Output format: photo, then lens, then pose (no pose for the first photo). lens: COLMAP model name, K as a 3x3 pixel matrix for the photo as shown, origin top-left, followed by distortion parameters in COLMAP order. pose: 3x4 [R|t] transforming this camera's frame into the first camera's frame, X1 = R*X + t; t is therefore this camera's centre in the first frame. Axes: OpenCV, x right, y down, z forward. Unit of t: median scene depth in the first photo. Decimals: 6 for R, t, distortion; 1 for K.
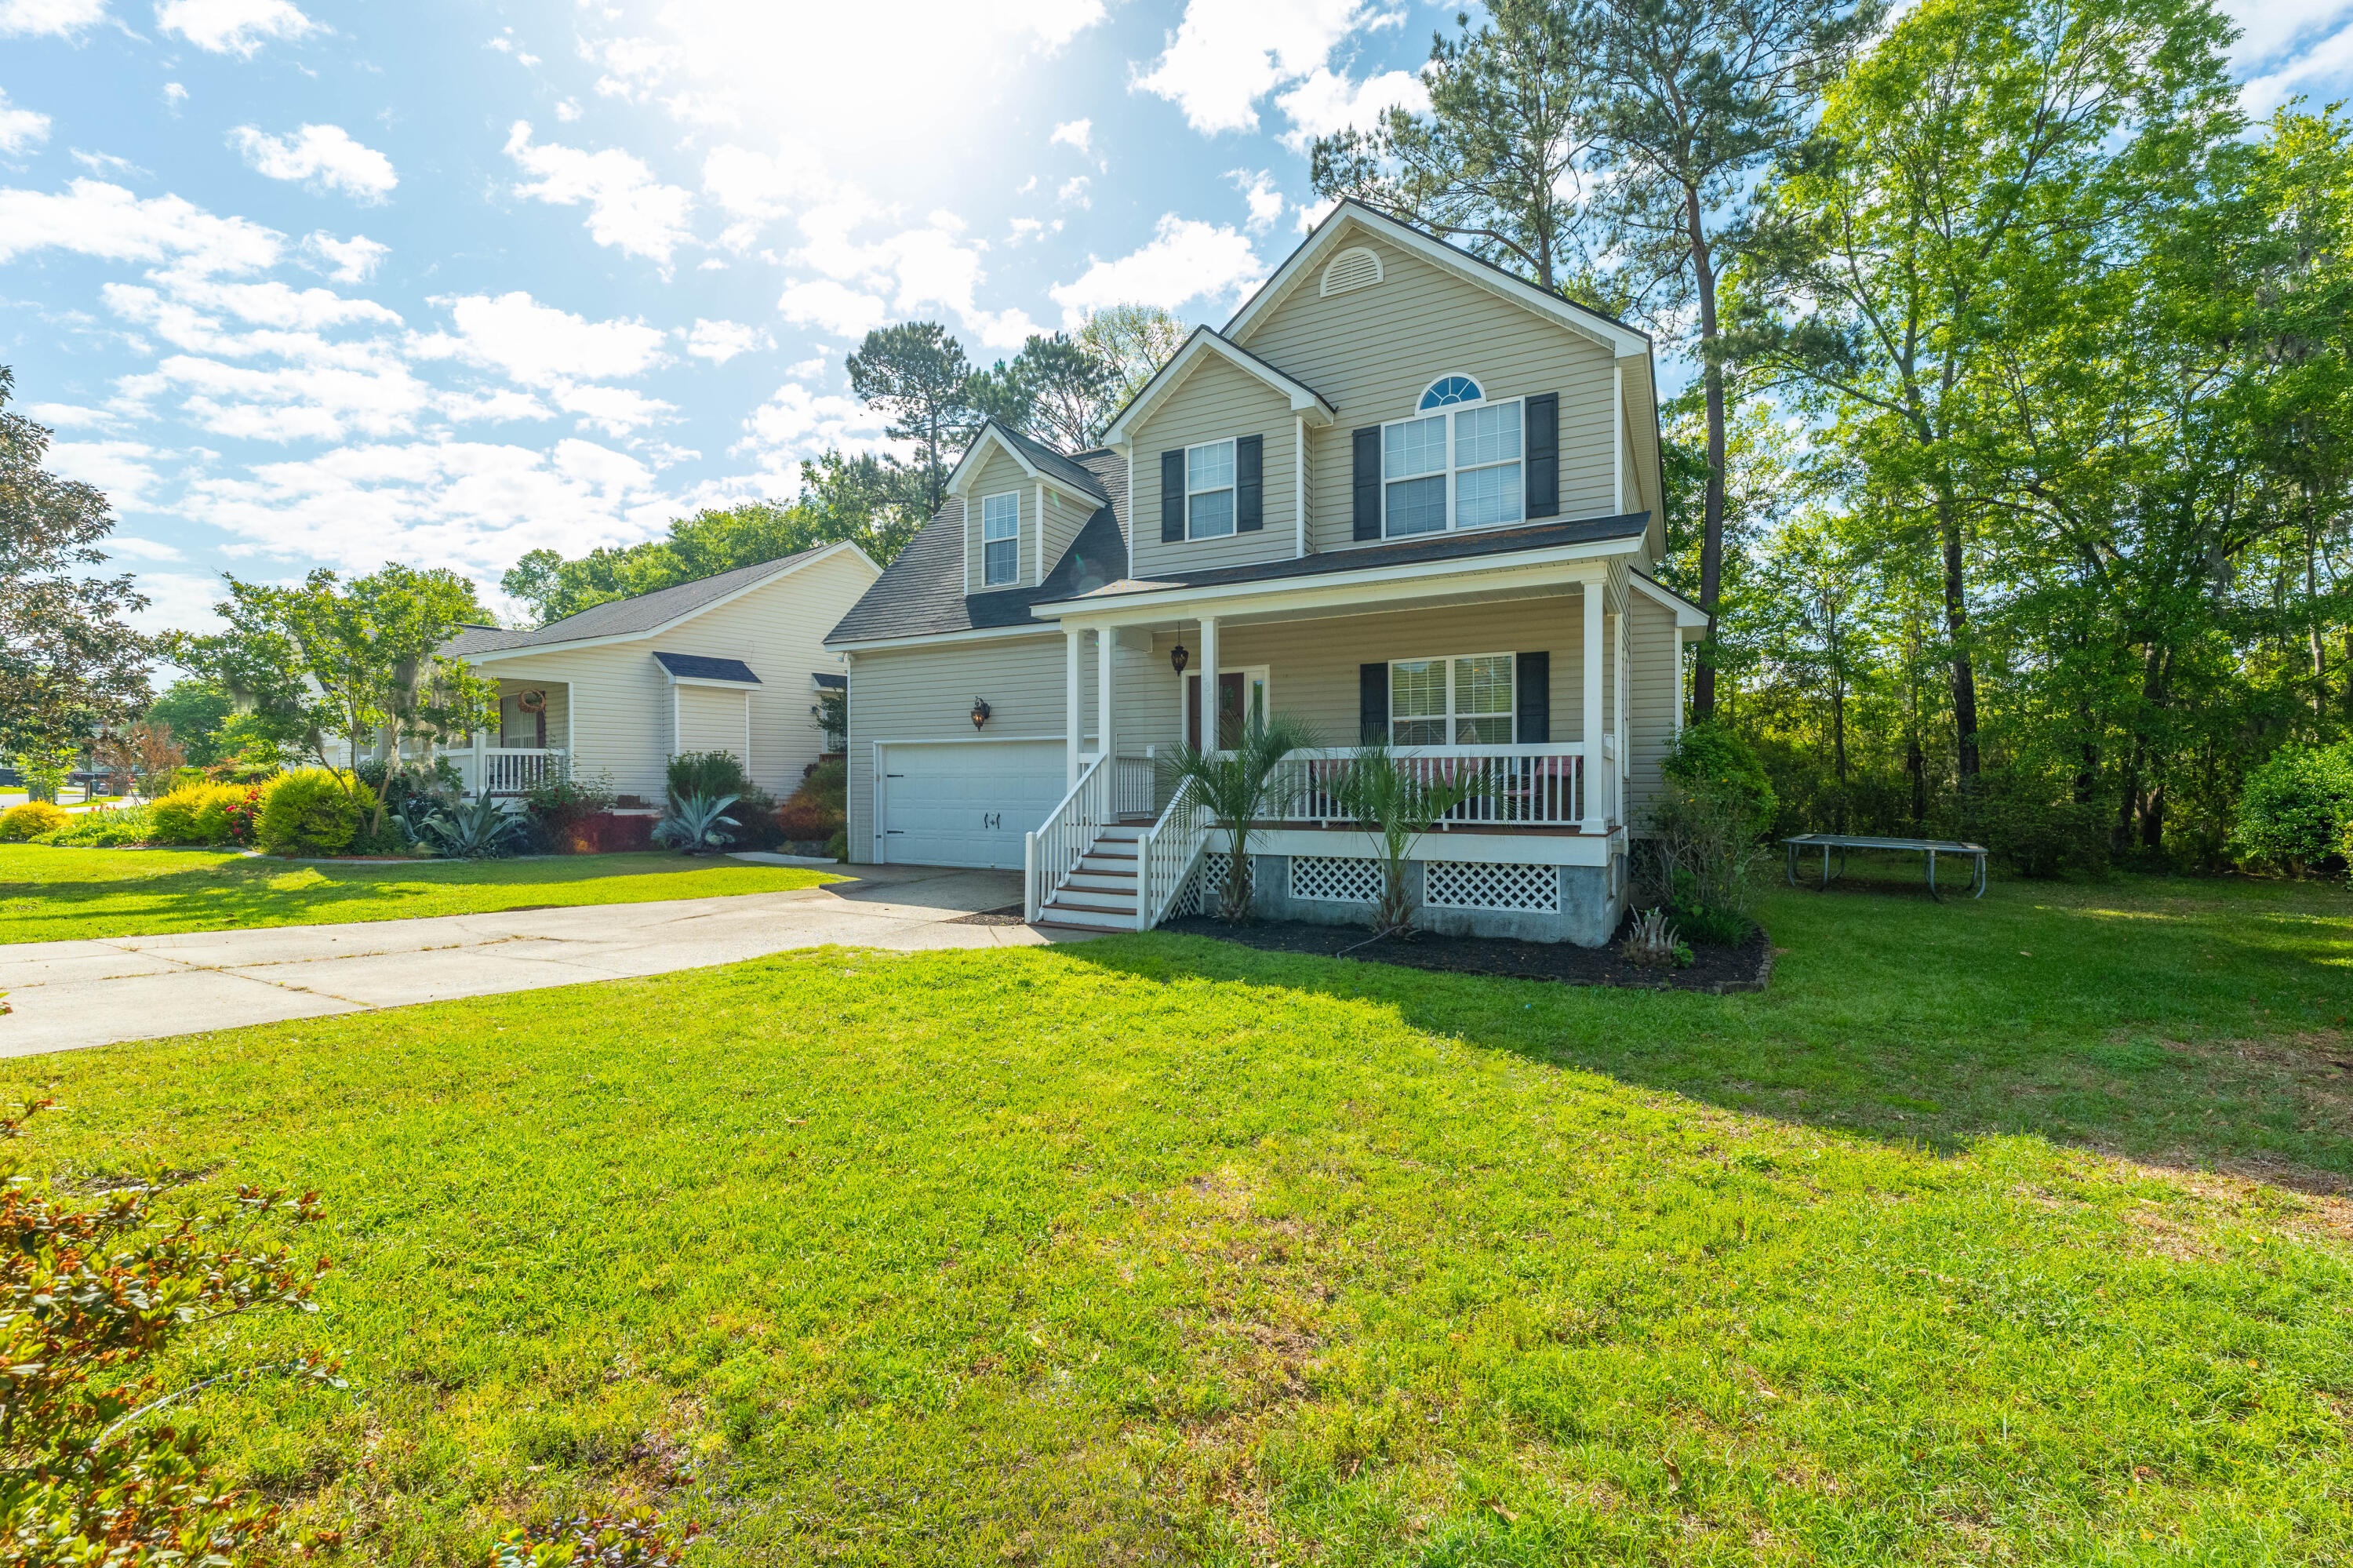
lens RADIAL K [[975.6, 0, 1148.6], [0, 975.6, 779.6], [0, 0, 1]] dist [0.002825, -0.000716]
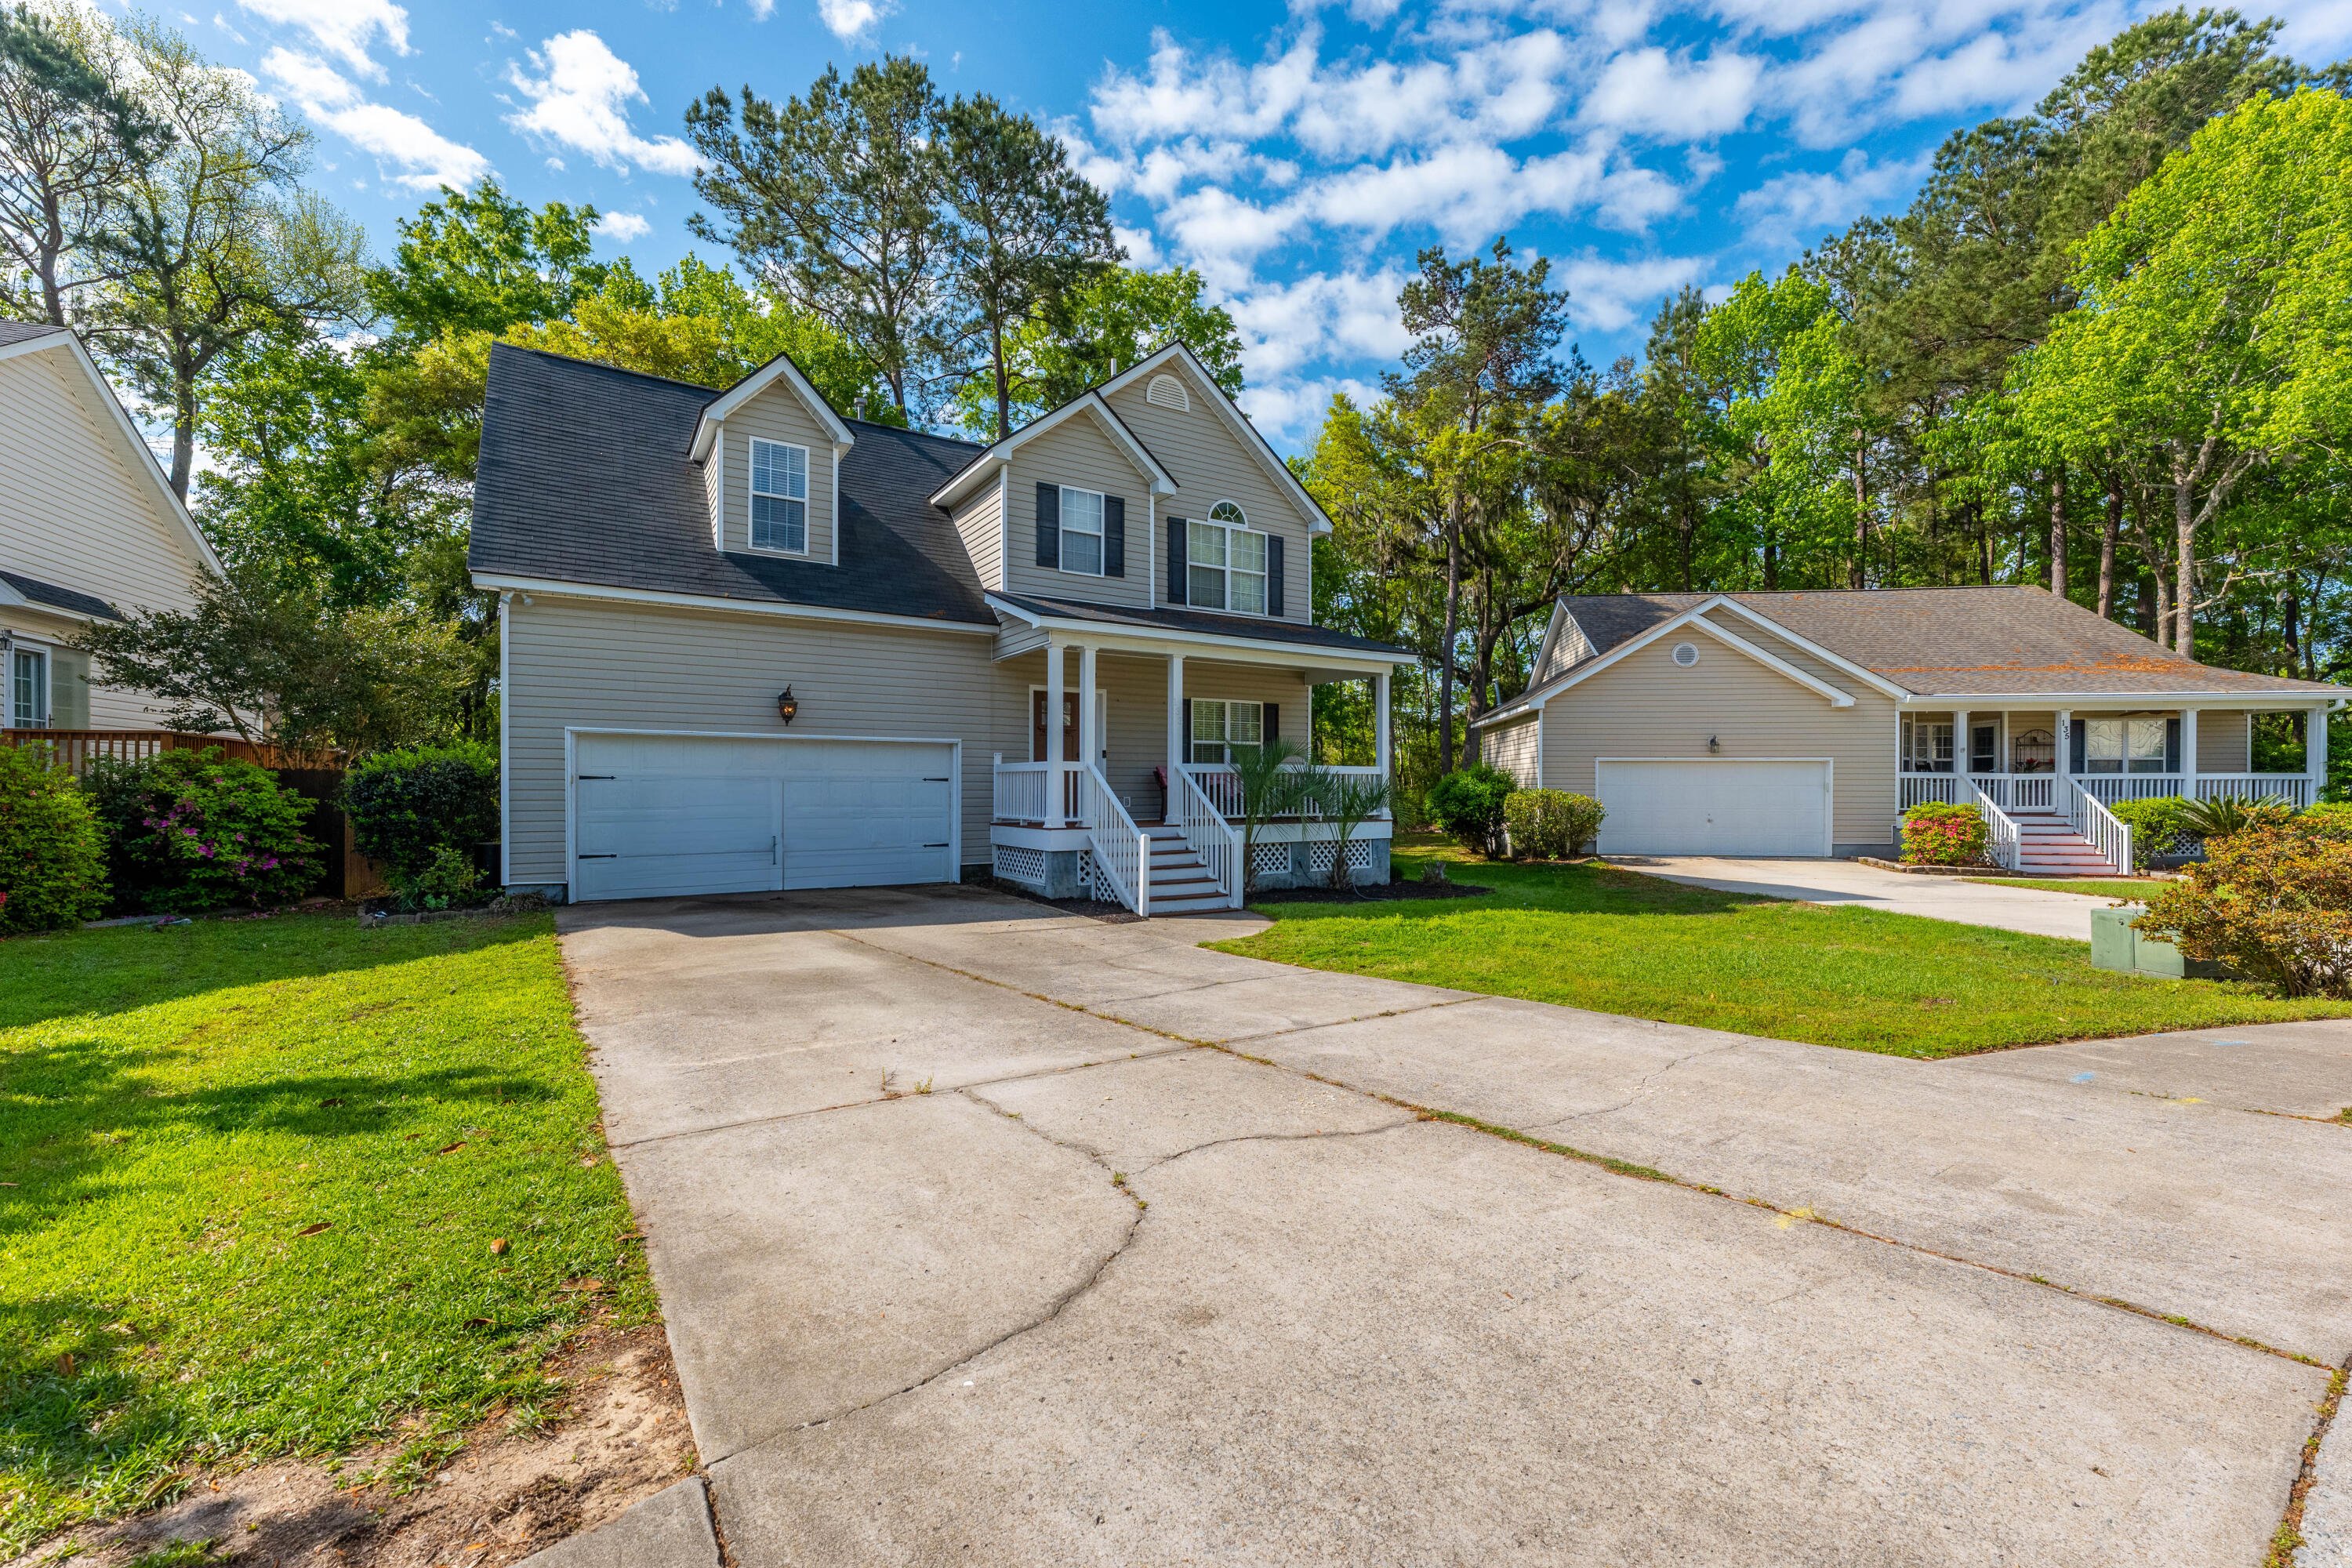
lens RADIAL K [[975.1, 0, 1193.0], [0, 975.1, 791.7], [0, 0, 1]] dist [0.002825, -0.000716]
pose [[0.454042, -0.002529, 0.890977, -0.928291], [-0.008260, 0.999941, 0.007048, -0.002973], [-0.890942, -0.010560, 0.453994, 0.381604]]
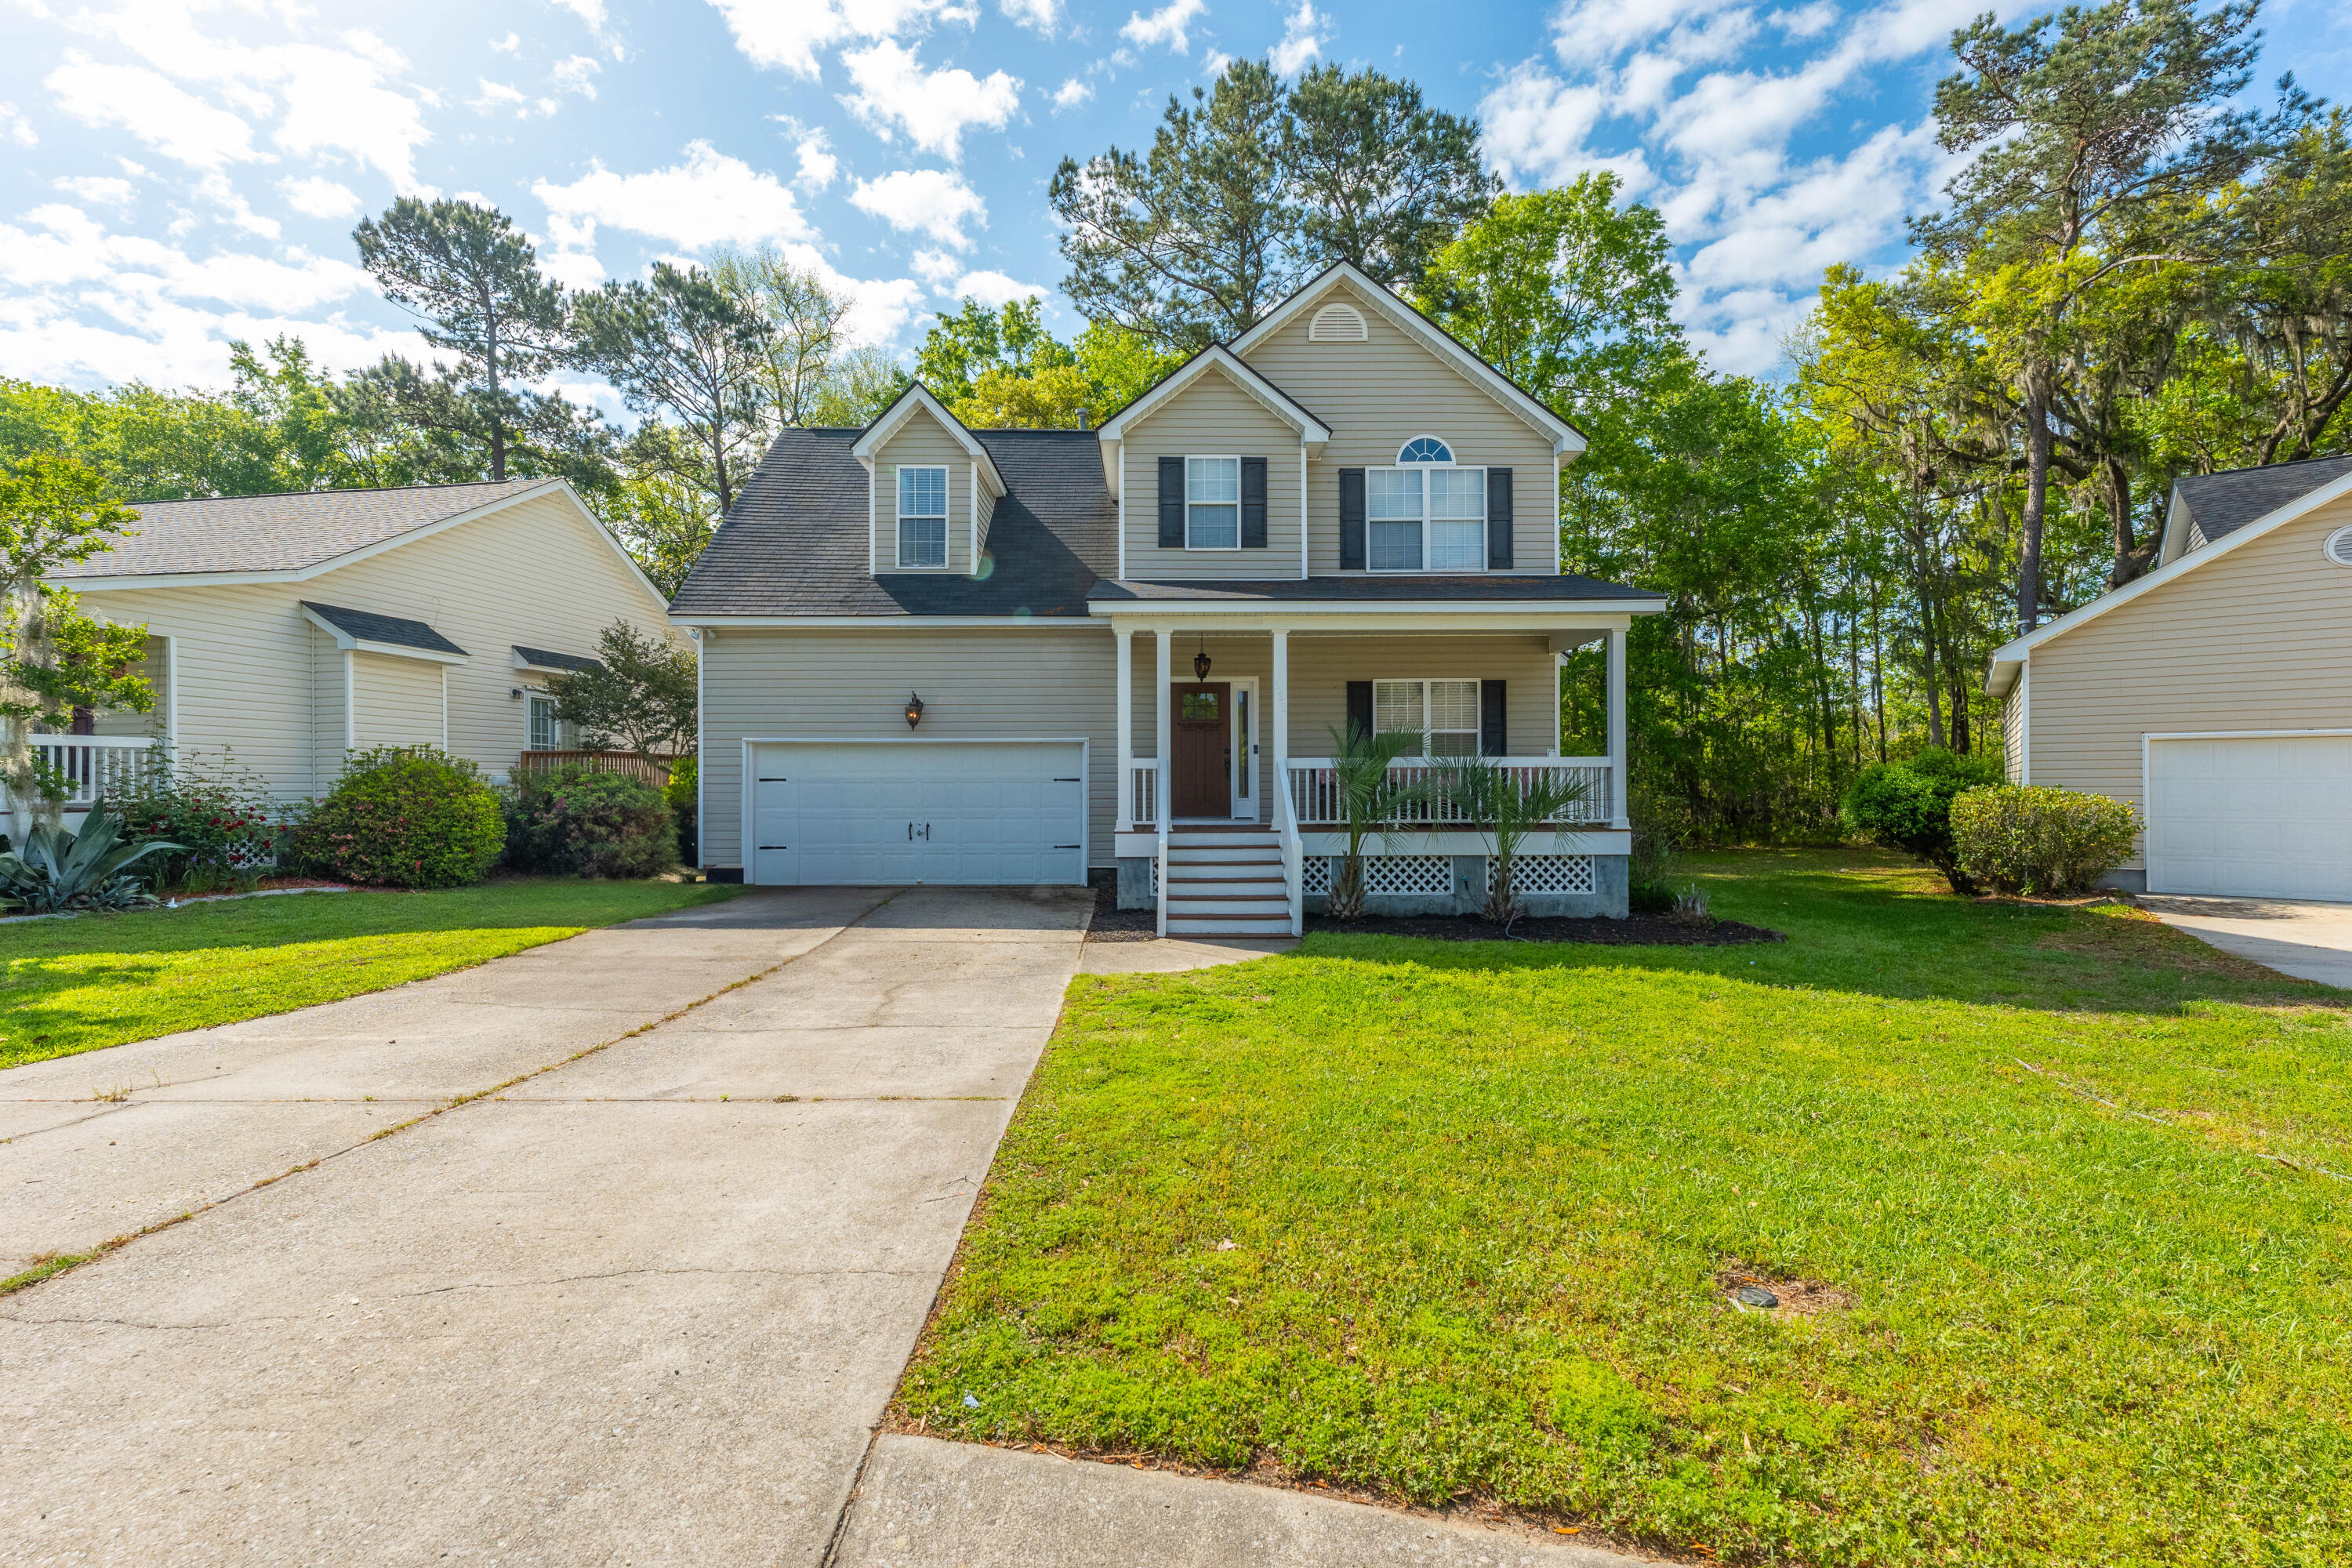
lens RADIAL K [[975.1, 0, 1169.1], [0, 975.1, 774.3], [0, 0, 1]] dist [0.002825, -0.000716]
pose [[0.866228, 0.005826, 0.499615, -0.506273], [-0.000631, 0.999944, -0.010566, -0.000995], [-0.499648, 0.008837, 0.866183, 0.145762]]
